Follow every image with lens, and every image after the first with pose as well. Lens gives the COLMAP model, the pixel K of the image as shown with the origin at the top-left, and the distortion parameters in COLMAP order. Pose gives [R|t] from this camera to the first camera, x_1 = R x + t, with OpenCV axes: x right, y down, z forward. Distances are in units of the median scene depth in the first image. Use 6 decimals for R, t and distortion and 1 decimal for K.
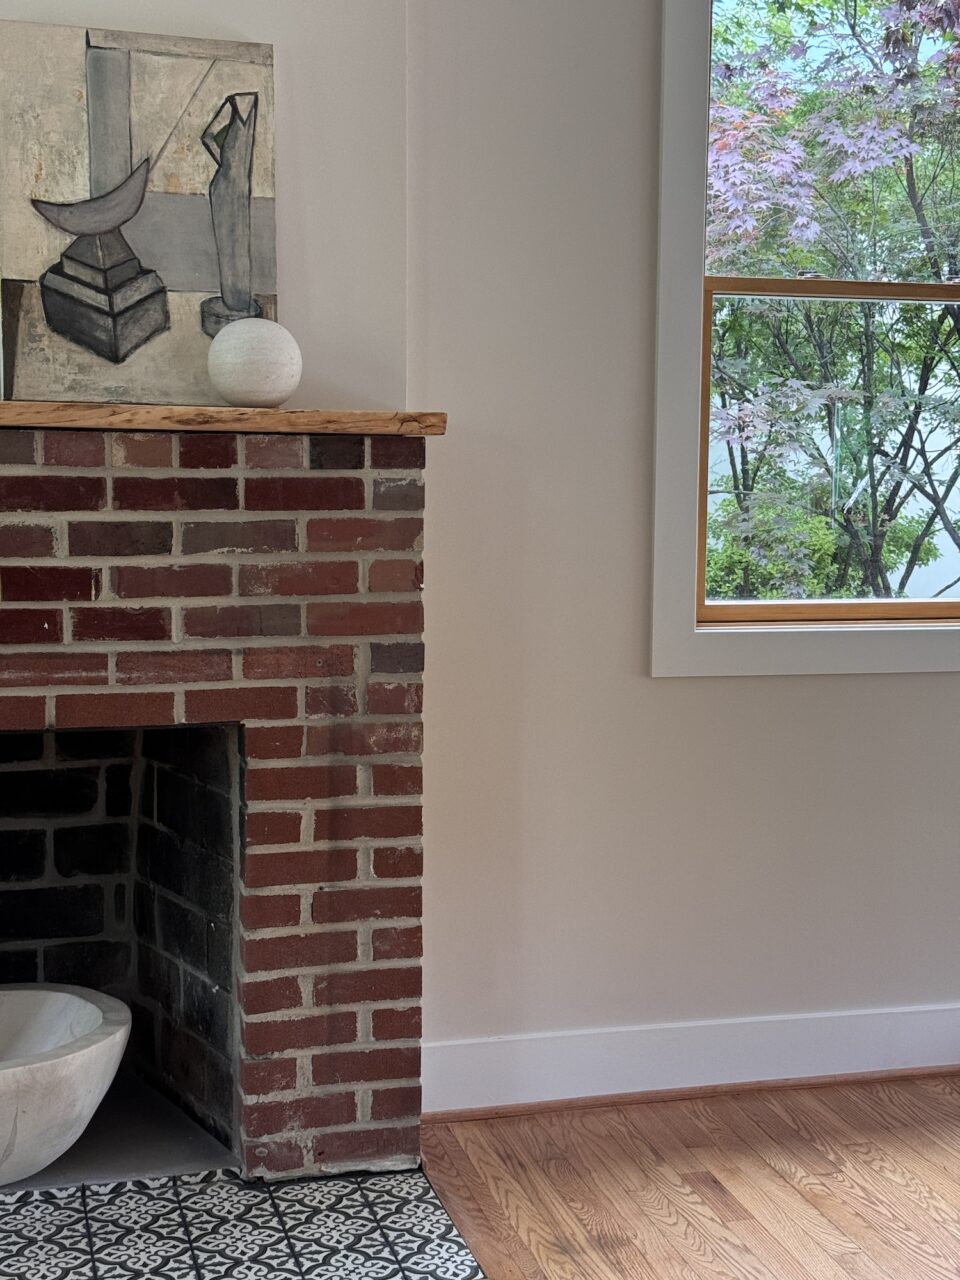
lens RADIAL K [[1784.4, 0, 488.9], [0, 1784.4, 652.0], [0, 0, 1]] dist [0.182886, -0.344754]
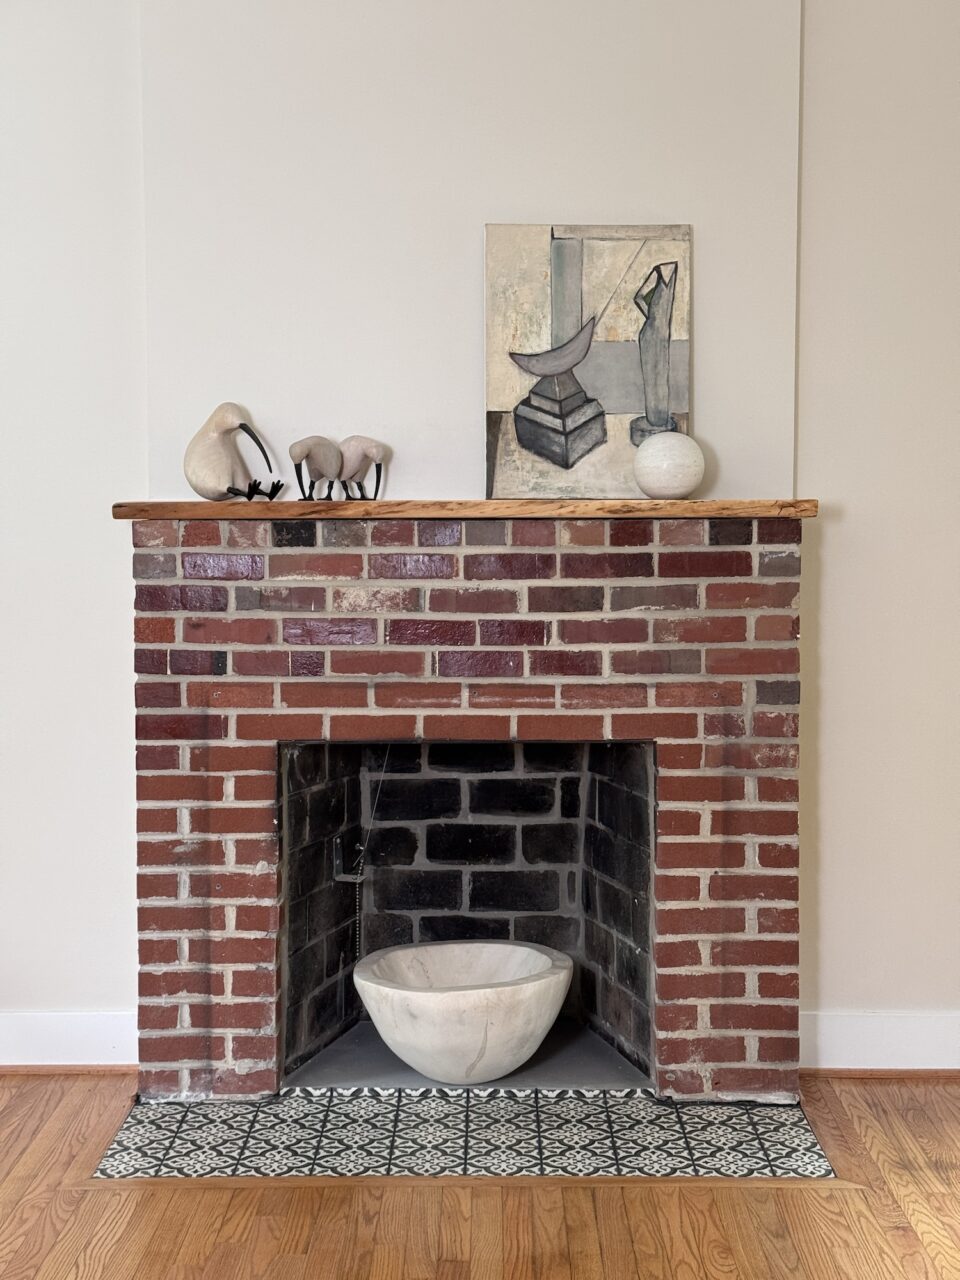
lens RADIAL K [[1784.4, 0, 488.9], [0, 1784.4, 652.0], [0, 0, 1]] dist [0.182886, -0.344754]
pose [[0.960090, 0.006147, -0.279624, 0.108866], [-0.018013, 0.999042, -0.039887, 0.029357], [0.279111, 0.043332, 0.959281, -0.281633]]
